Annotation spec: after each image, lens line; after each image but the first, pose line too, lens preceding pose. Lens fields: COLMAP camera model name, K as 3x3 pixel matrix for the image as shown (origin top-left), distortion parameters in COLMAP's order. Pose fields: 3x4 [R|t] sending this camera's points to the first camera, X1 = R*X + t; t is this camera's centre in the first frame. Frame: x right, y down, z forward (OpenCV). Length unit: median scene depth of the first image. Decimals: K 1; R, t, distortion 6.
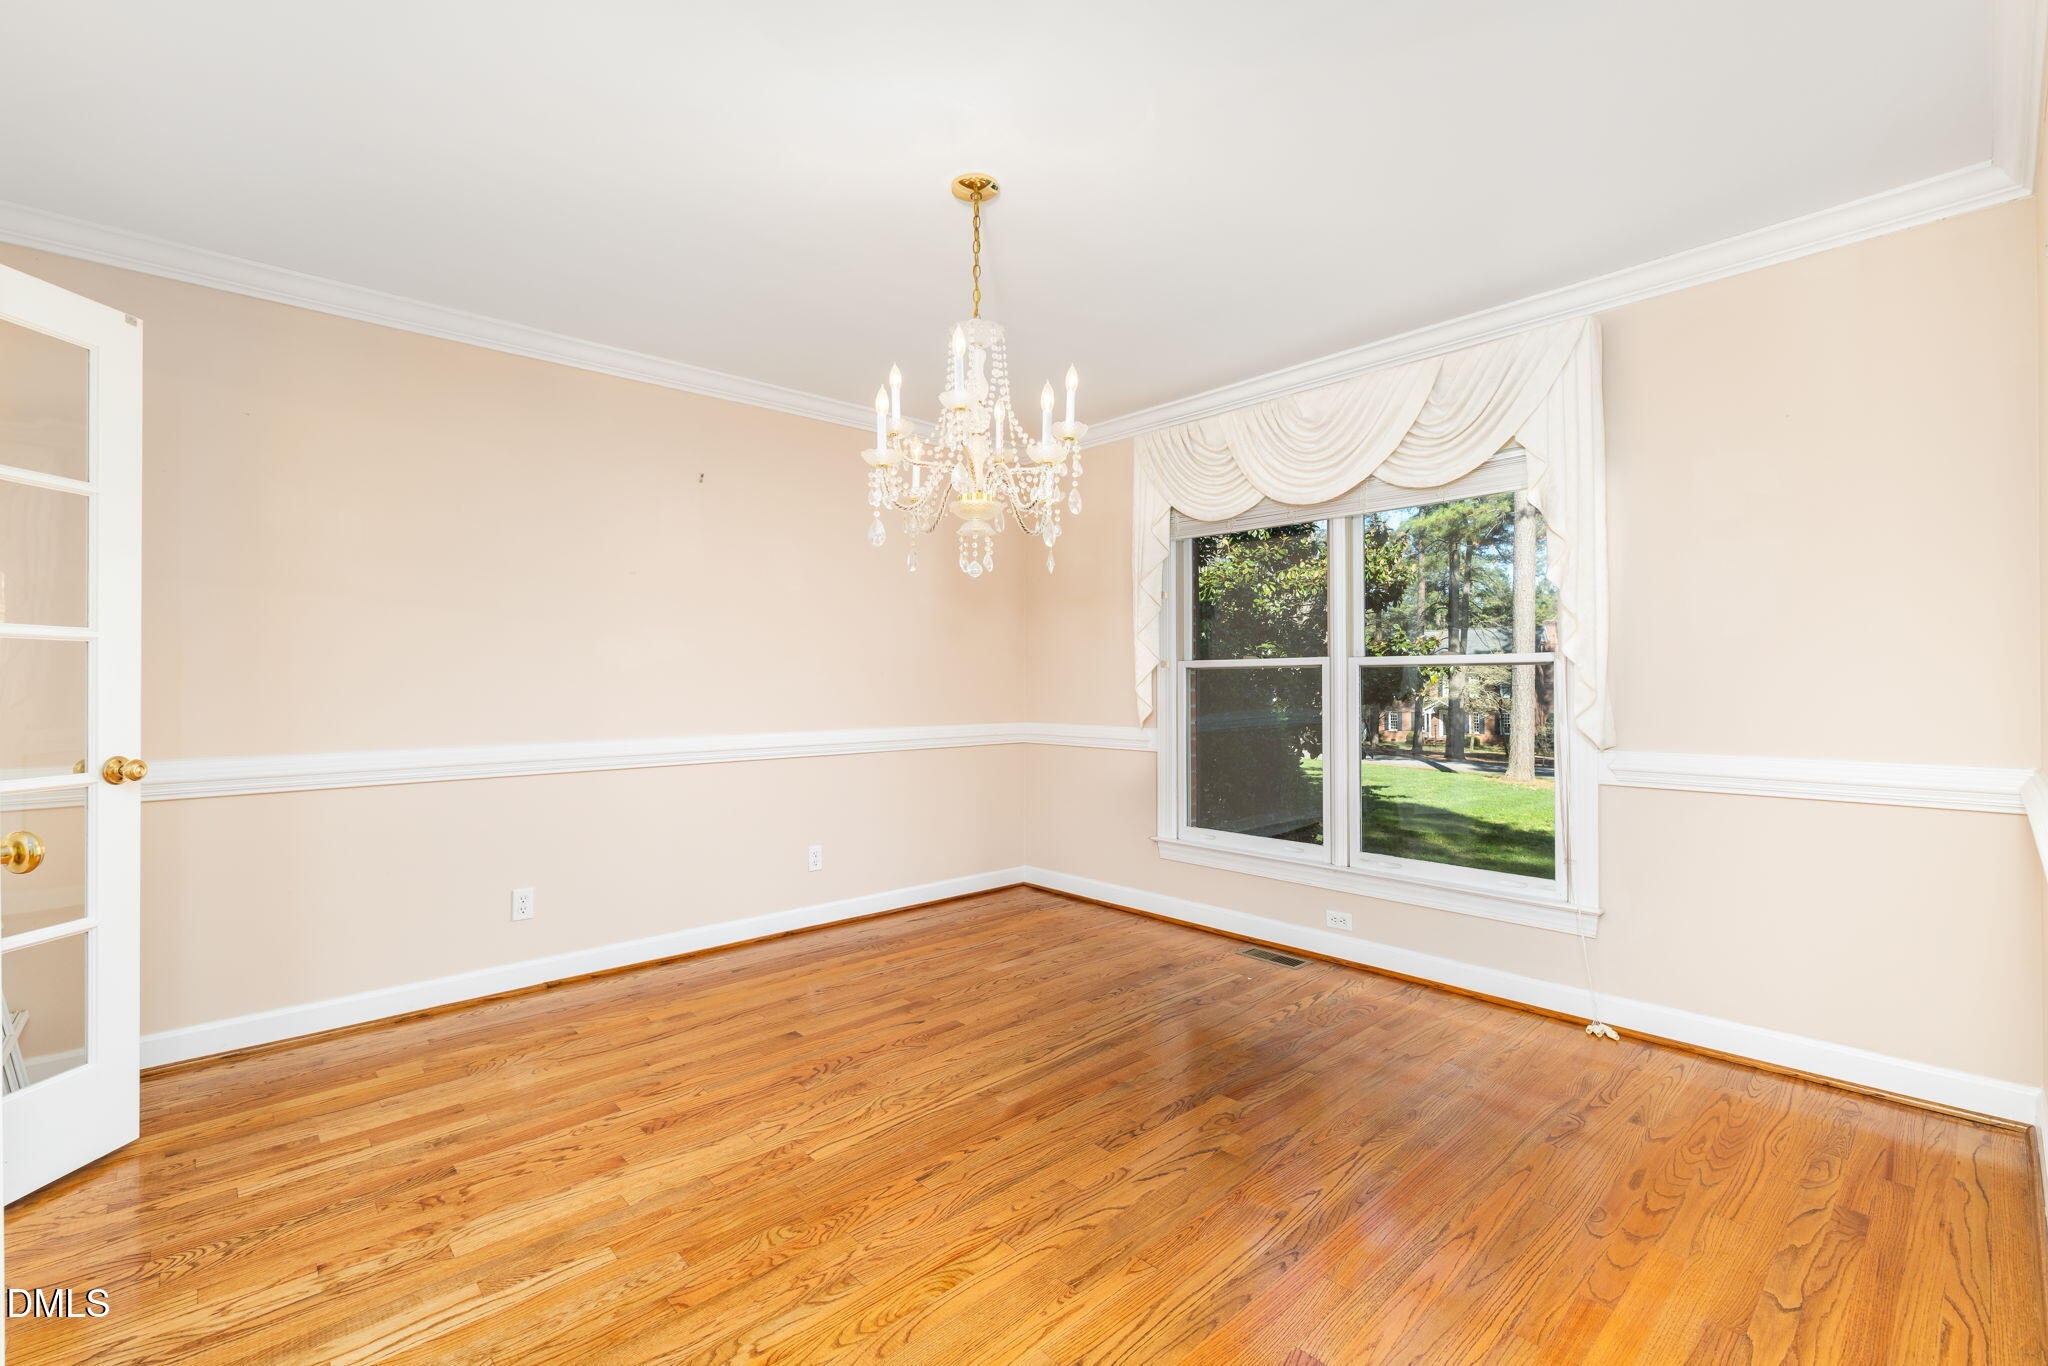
lens RADIAL K [[894.5, 0, 1014.9], [0, 894.5, 686.1], [0, 0, 1]] dist [0.007687, 0.000730]
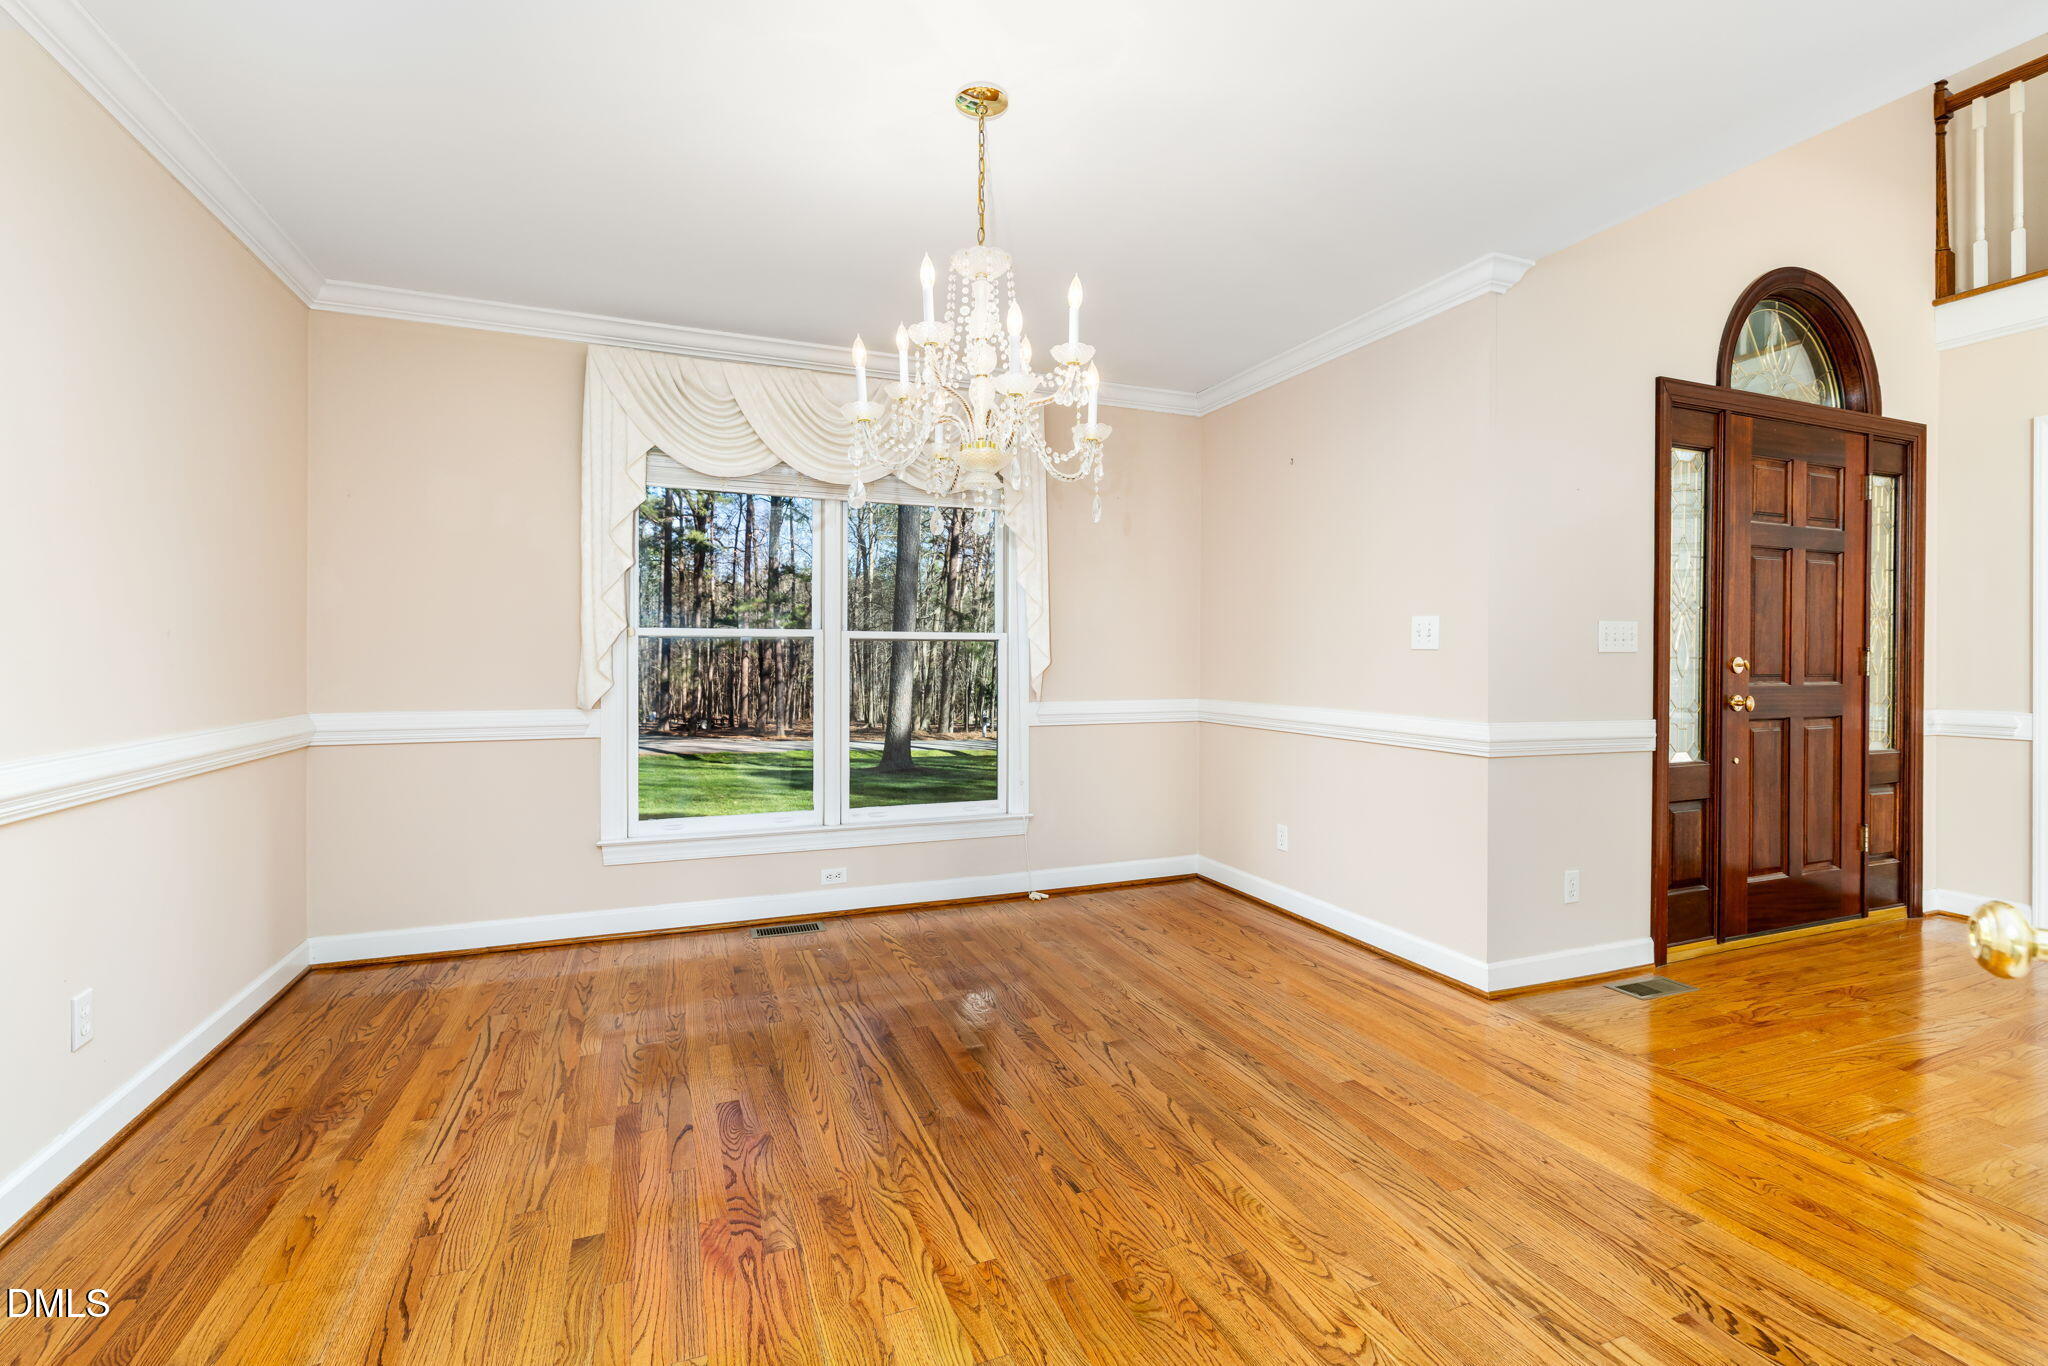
lens RADIAL K [[894.5, 0, 1030.3], [0, 894.5, 652.9], [0, 0, 1]] dist [0.007687, 0.000730]
pose [[0.332821, 0.011825, 0.942916, -0.652308], [-0.004194, 0.999930, -0.011060, 0.007492], [-0.942981, -0.000274, 0.332847, 0.486296]]
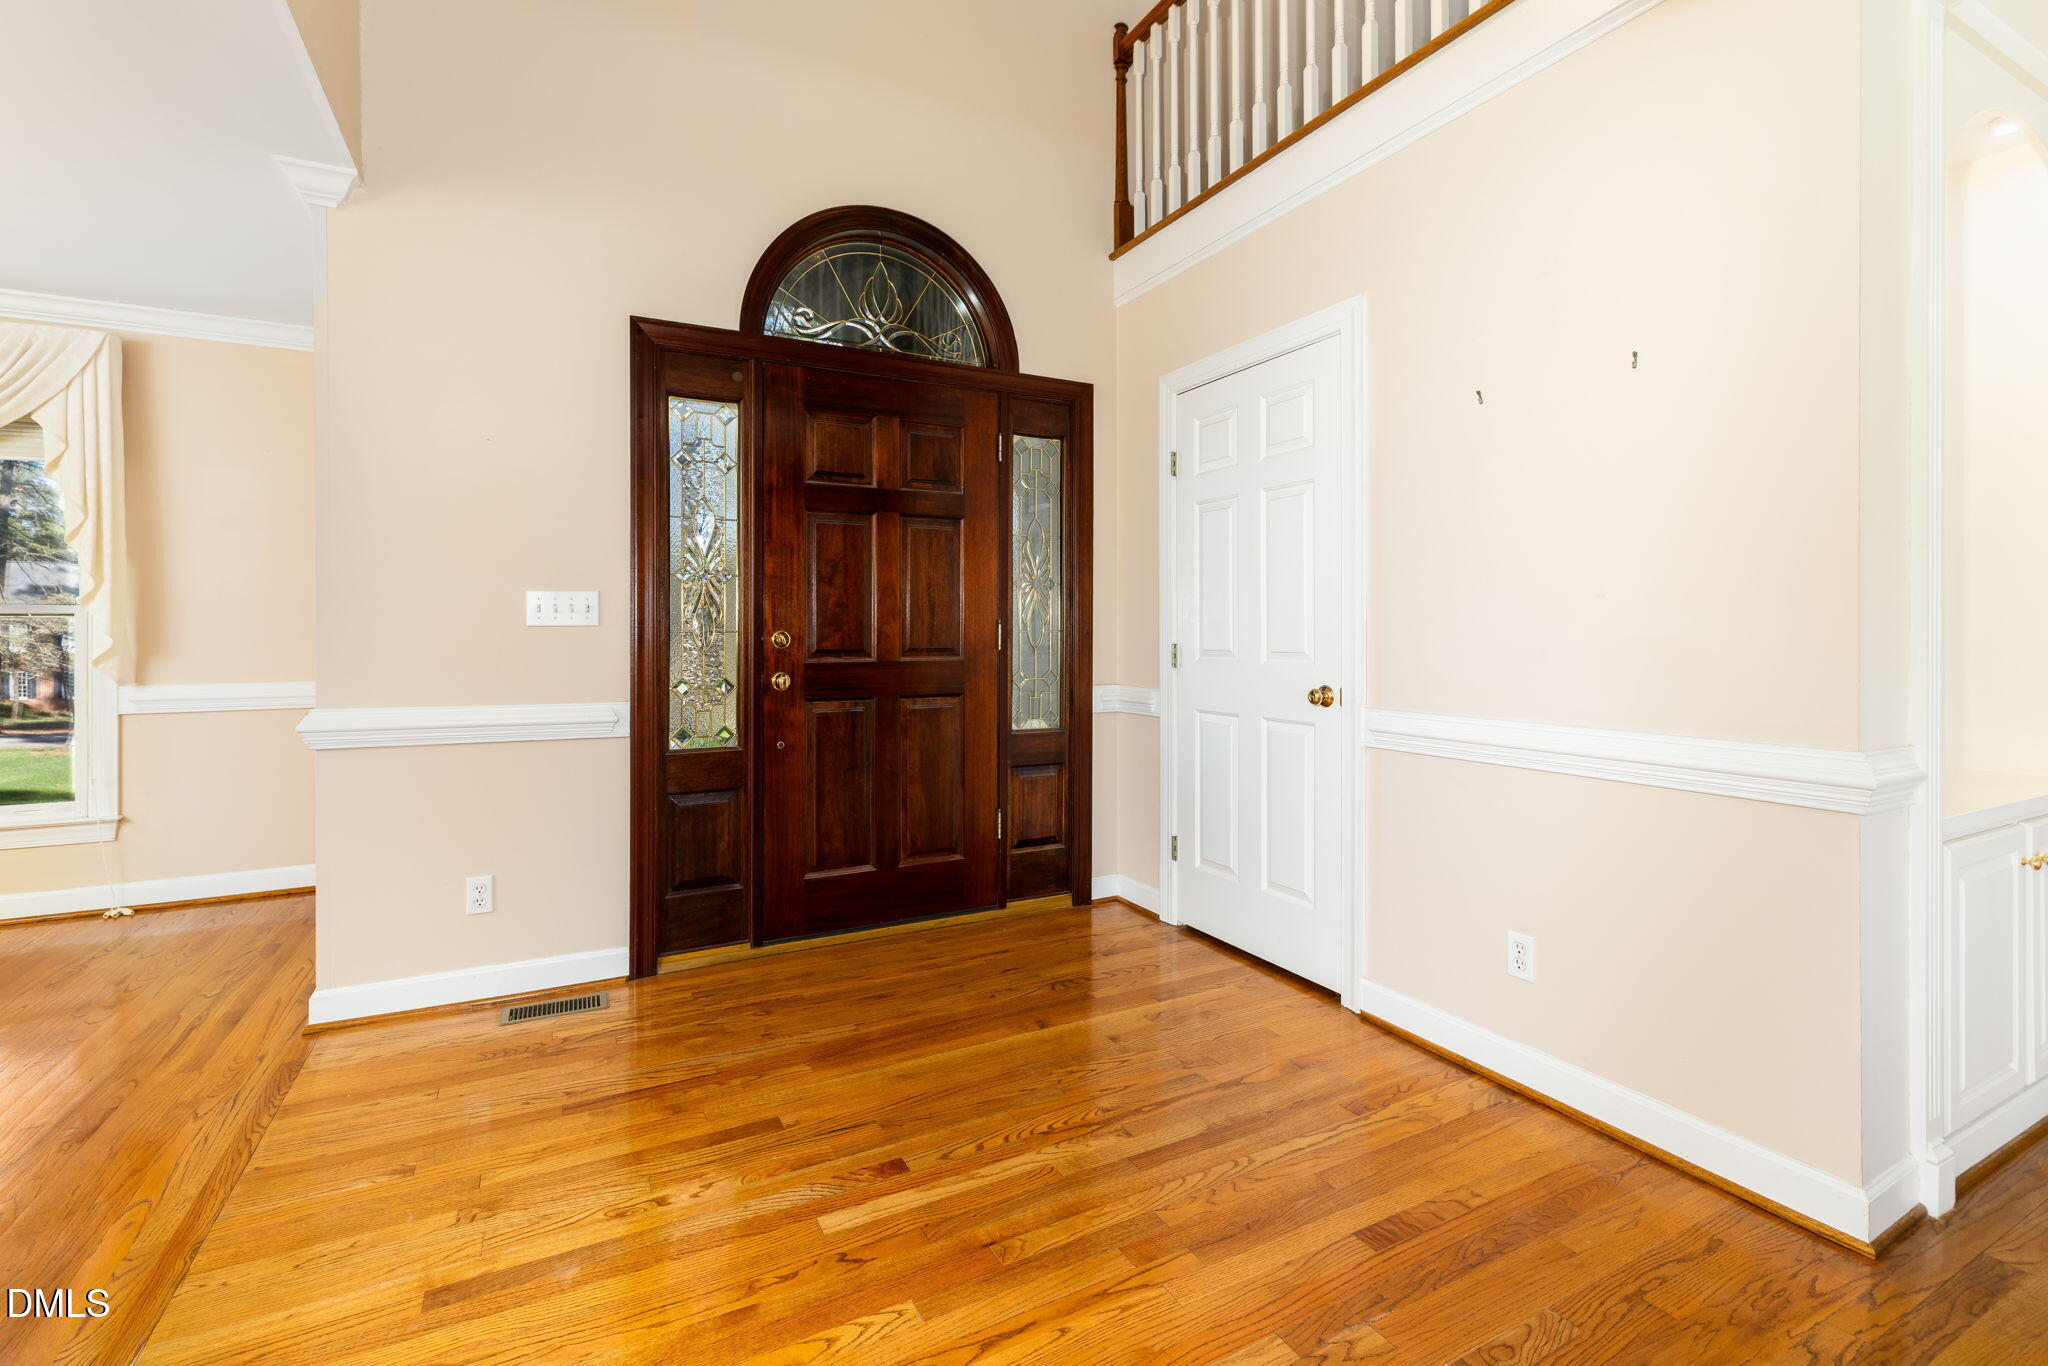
lens RADIAL K [[894.5, 0, 1042.5], [0, 894.5, 627.9], [0, 0, 1]] dist [0.007687, 0.000730]
pose [[0.250076, 0.009649, 0.968178, -0.214674], [-0.000241, 0.999951, -0.009903, 0.003315], [-0.968226, 0.002243, 0.250066, -0.497236]]
